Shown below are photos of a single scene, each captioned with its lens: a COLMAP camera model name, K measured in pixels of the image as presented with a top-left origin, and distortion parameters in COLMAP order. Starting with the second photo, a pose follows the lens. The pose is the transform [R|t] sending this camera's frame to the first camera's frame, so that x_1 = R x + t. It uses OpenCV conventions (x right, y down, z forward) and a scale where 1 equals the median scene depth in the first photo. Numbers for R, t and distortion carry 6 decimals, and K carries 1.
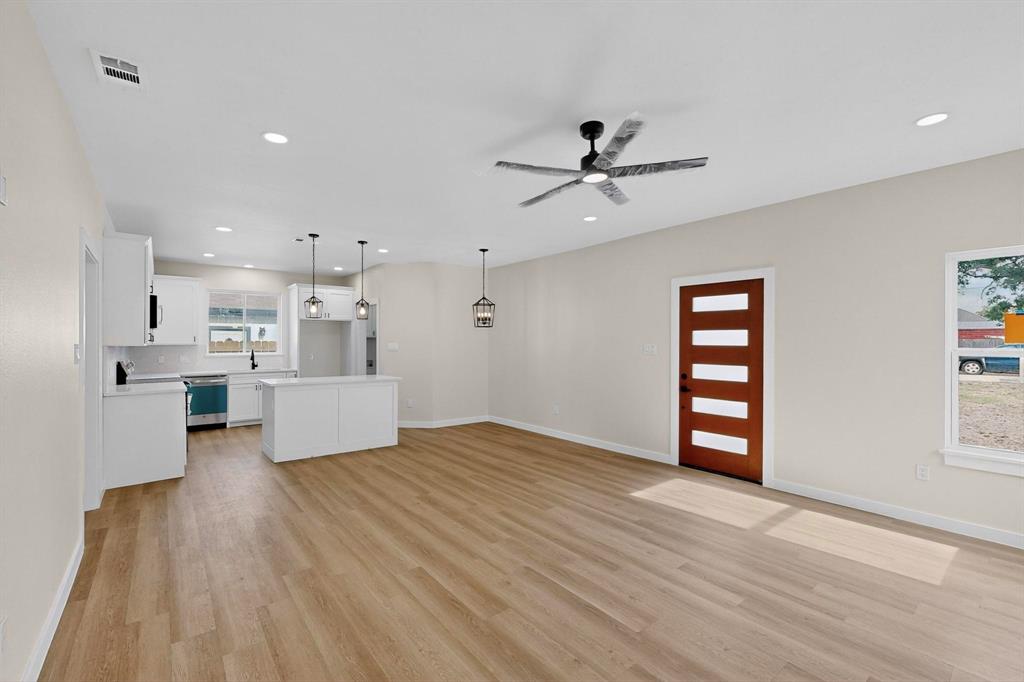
lens RADIAL K [[450.0, 0, 511.1], [0, 450.0, 338.0], [0, 0, 1]] dist [0.022653, -0.000570]
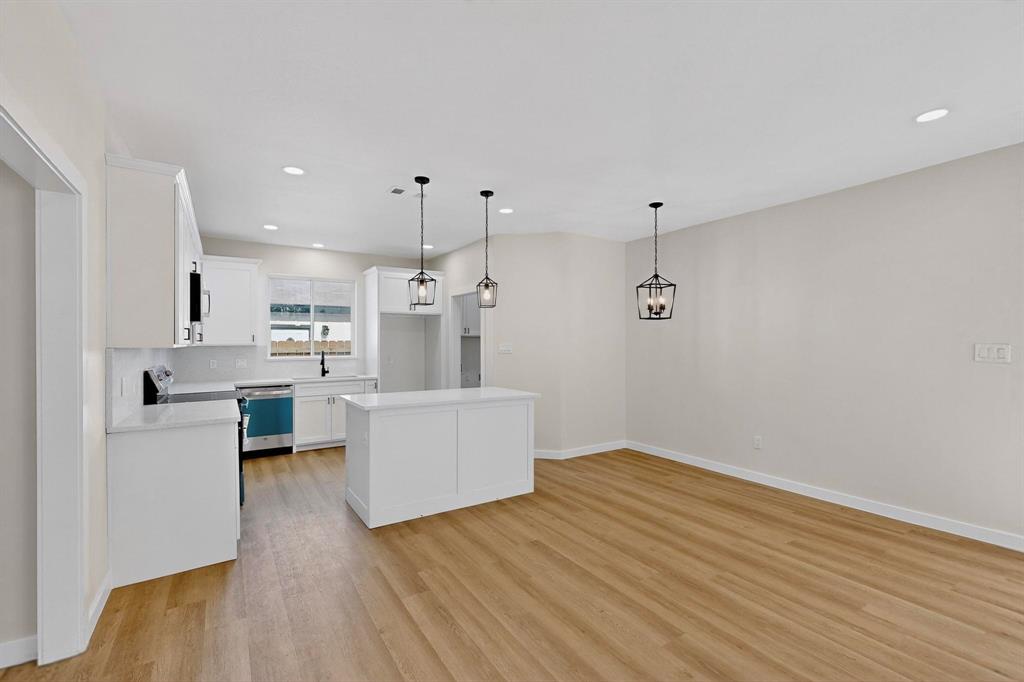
lens RADIAL K [[450.0, 0, 516.5], [0, 450.0, 339.2], [0, 0, 1]] dist [0.022653, -0.000570]
pose [[0.996581, -0.002608, -0.082578, -0.243949], [0.002757, 0.999995, 0.001687, 0.005021], [0.082573, -0.001909, 0.996583, 0.353345]]
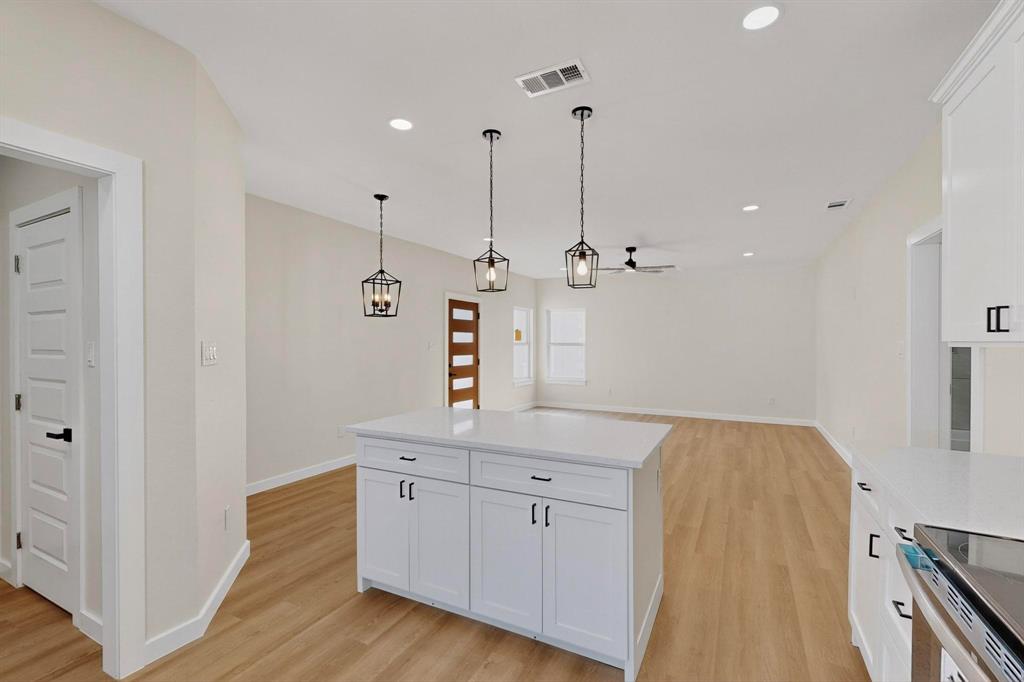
lens RADIAL K [[450.0, 0, 509.1], [0, 450.0, 343.9], [0, 0, 1]] dist [0.022653, -0.000570]
pose [[-0.410531, -0.003801, 0.911839, -0.837870], [-0.005445, 0.999984, 0.001717, 0.015593], [-0.911830, -0.004260, -0.410545, 1.264844]]
